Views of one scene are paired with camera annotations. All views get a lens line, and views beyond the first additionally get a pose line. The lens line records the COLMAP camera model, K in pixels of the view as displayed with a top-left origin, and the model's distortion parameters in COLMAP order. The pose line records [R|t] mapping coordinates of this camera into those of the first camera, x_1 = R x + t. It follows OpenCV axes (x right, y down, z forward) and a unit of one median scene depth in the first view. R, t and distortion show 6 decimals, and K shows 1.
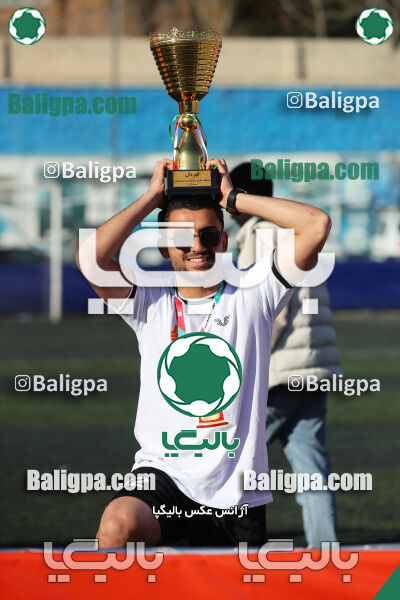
lens RADIAL K [[2550.1, 0, 200.0], [0, 2550.1, 300.0], [0, 0, 1]] dist [-0.008353, 0.703843]
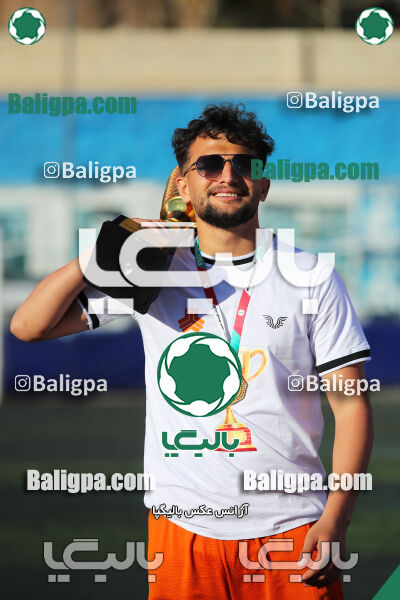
lens RADIAL K [[2170.7, 0, 200.0], [0, 2170.7, 300.0], [0, 0, 1]] dist [-0.100386, -1.170900]
pose [[0.999983, -0.000615, -0.005732, 0.004918], [0.000709, 0.999867, 0.016306, -0.013923], [0.005721, -0.016310, 0.999851, 0.149633]]
